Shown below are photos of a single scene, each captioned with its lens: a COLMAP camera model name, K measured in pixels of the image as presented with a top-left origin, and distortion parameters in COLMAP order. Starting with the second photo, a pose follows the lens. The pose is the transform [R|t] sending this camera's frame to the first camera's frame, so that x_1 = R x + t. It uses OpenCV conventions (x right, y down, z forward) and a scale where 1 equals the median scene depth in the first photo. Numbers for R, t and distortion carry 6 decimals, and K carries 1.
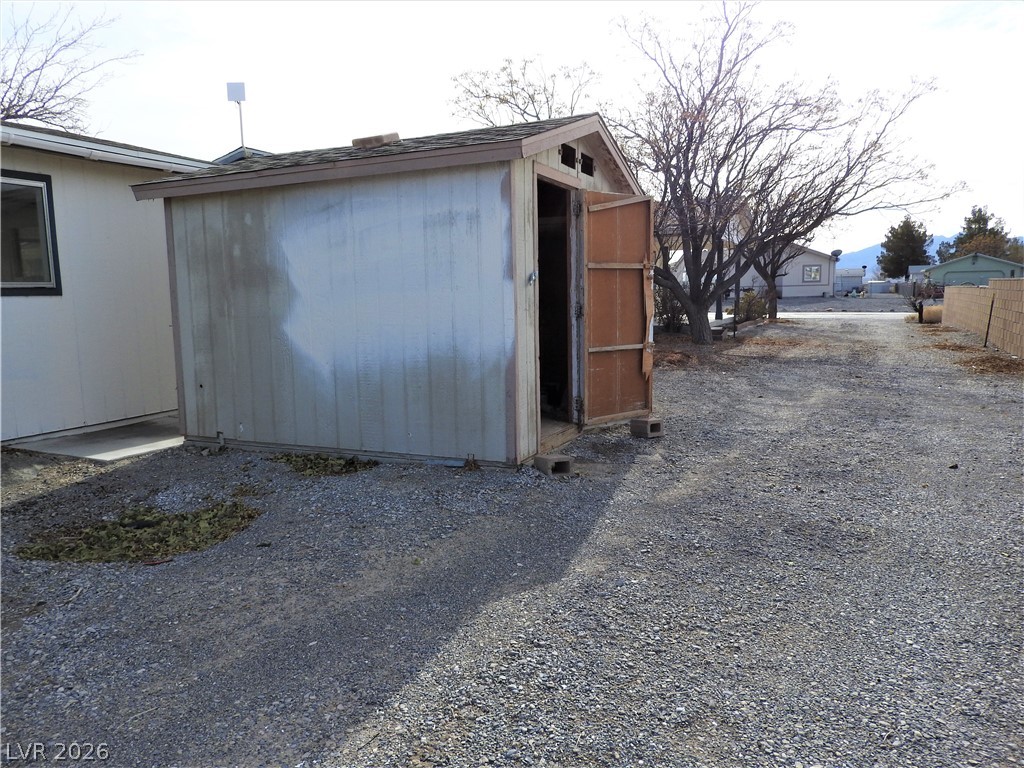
lens RADIAL K [[725.7, 0, 512.0], [0, 725.7, 384.0], [0, 0, 1]] dist [-0.000797, -0.001005]
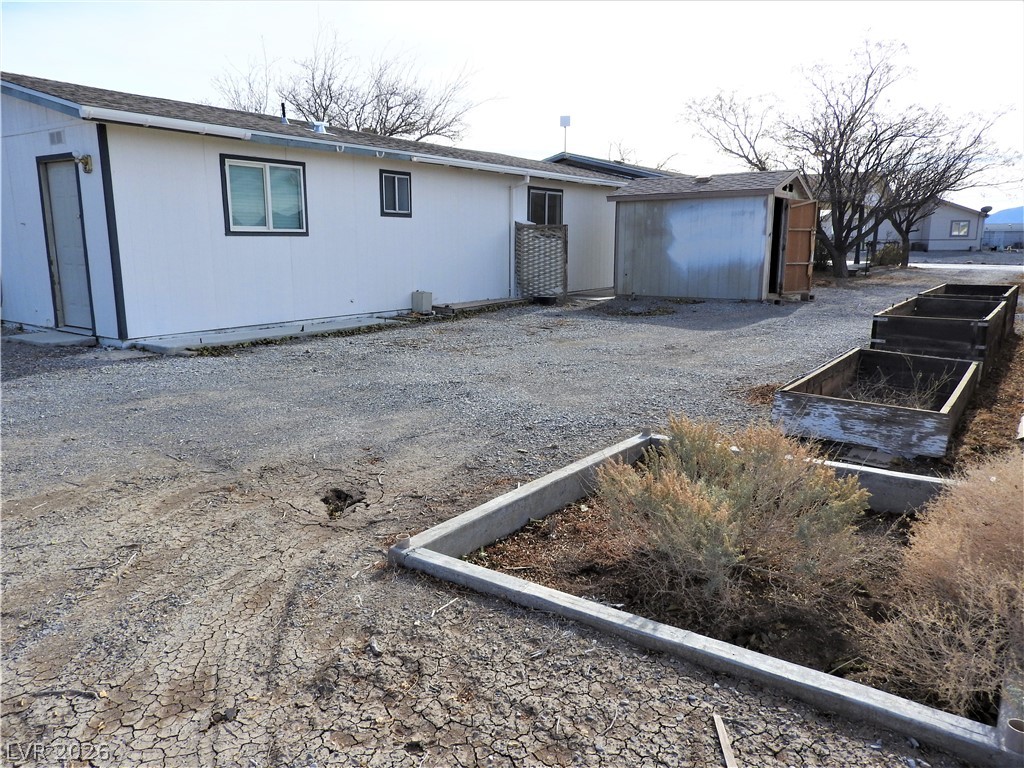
lens RADIAL K [[719.9, 0, 512.0], [0, 719.9, 384.0], [0, 0, 1]] dist [0.051240, -0.066003]
pose [[0.984281, 0.052408, -0.168655, -0.183768], [-0.040558, 0.996510, 0.072960, 0.107445], [0.171890, -0.064973, 0.982971, -0.792532]]
